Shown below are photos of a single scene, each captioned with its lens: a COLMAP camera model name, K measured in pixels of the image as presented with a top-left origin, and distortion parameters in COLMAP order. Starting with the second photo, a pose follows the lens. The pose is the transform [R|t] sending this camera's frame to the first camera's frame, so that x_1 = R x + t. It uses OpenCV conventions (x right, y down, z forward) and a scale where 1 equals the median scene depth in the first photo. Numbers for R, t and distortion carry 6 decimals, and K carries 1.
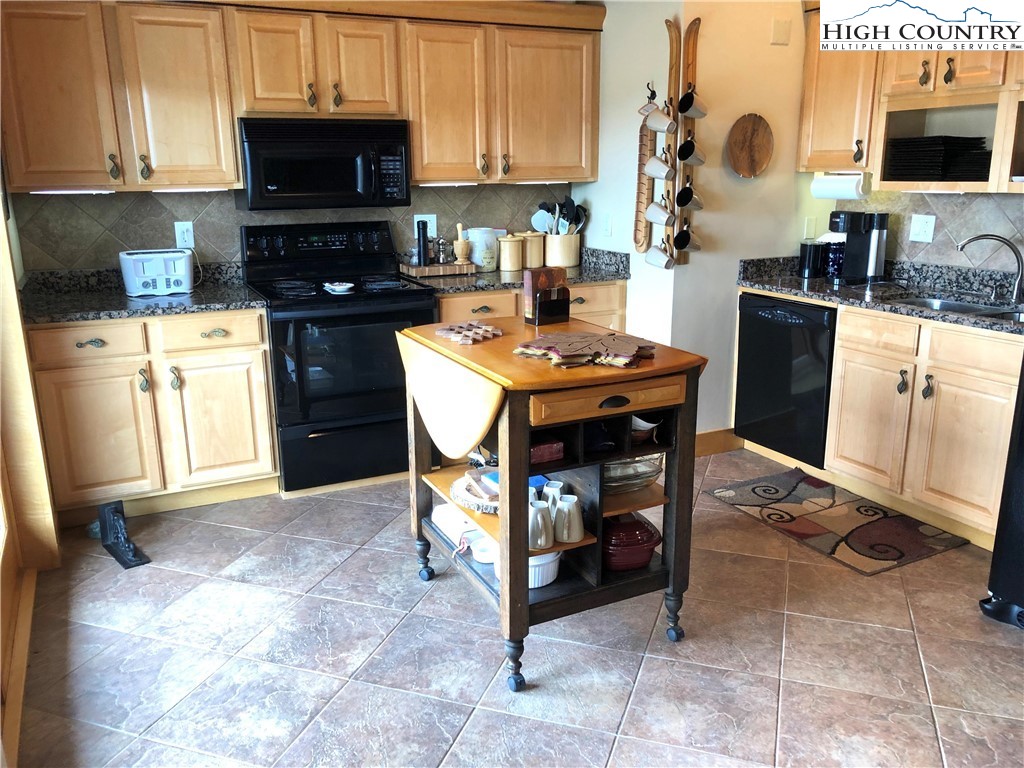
lens RADIAL K [[837.0, 0, 517.0], [0, 837.0, 387.4], [0, 0, 1]] dist [0.031098, -0.047997]
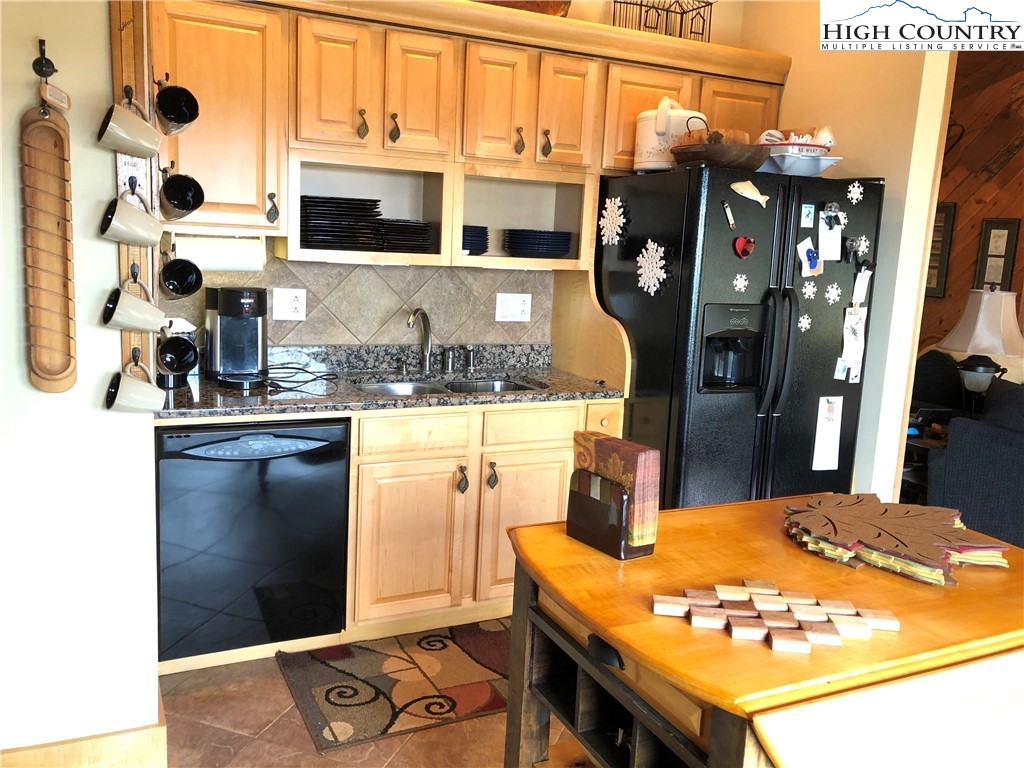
lens RADIAL K [[837.0, 0, 504.8], [0, 837.0, 373.4], [0, 0, 1]] dist [0.031098, -0.047997]
pose [[0.019989, -0.144183, 0.989349, -0.358820], [0.206070, 0.968894, 0.137039, -0.208709], [-0.978333, 0.201136, 0.049079, 0.831264]]
